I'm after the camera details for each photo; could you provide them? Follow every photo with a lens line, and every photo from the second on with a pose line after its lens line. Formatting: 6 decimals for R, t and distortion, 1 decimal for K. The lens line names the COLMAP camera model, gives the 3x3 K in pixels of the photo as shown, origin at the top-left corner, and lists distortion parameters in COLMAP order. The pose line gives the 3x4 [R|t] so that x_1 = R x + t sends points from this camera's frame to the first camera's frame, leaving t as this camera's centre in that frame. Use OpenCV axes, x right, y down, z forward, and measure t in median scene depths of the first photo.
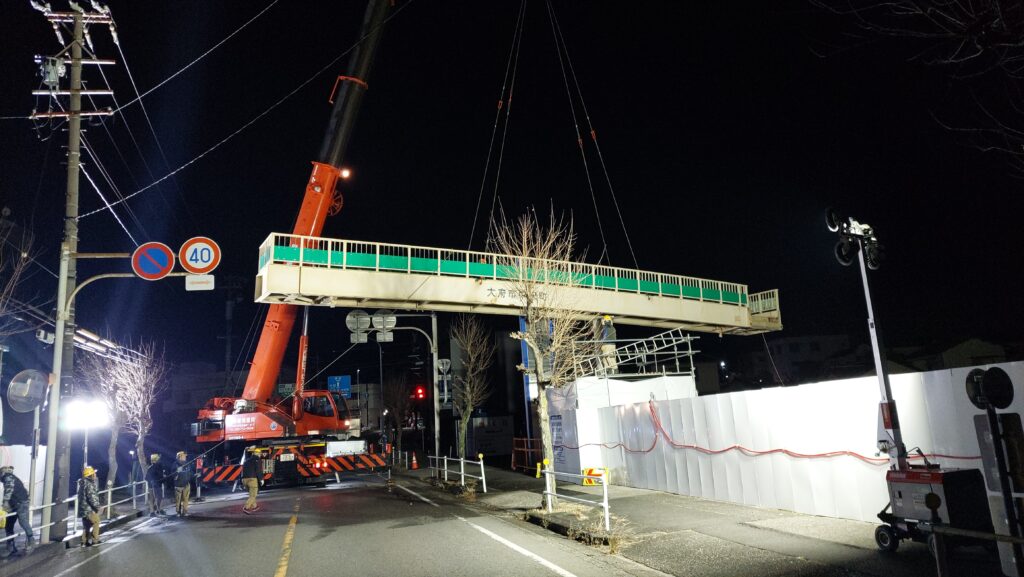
lens RADIAL K [[744.5, 0, 512.5], [0, 744.5, 281.3], [0, 0, 1]] dist [0.109553, -0.136964]
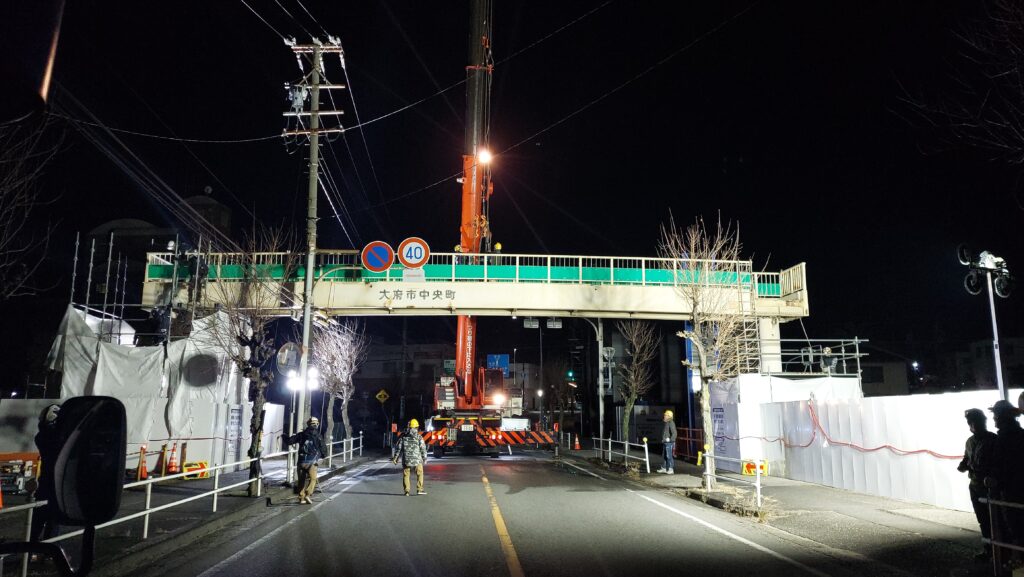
lens RADIAL K [[790.1, 0, 512.2], [0, 790.1, 274.5], [0, 0, 1]] dist [0.120524, -0.186805]
pose [[0.978986, 0.030624, -0.201614, -0.005553], [-0.026631, 0.999392, 0.022491, -0.028754], [0.202180, -0.016649, 0.979207, -0.173861]]
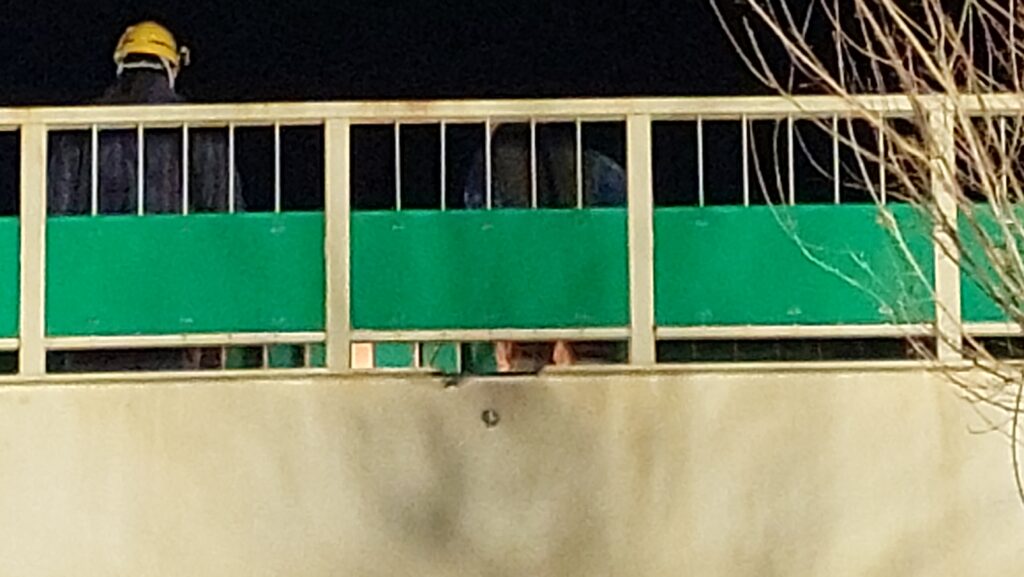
lens RADIAL K [[790.1, 0, 512.2], [0, 790.1, 274.5], [0, 0, 1]] dist [0.120524, -0.186805]
pose [[0.958354, 0.043889, -0.282189, -0.066234], [0.006447, 0.984543, 0.175023, -0.028076], [0.285509, -0.169554, 0.943258, 0.662346]]
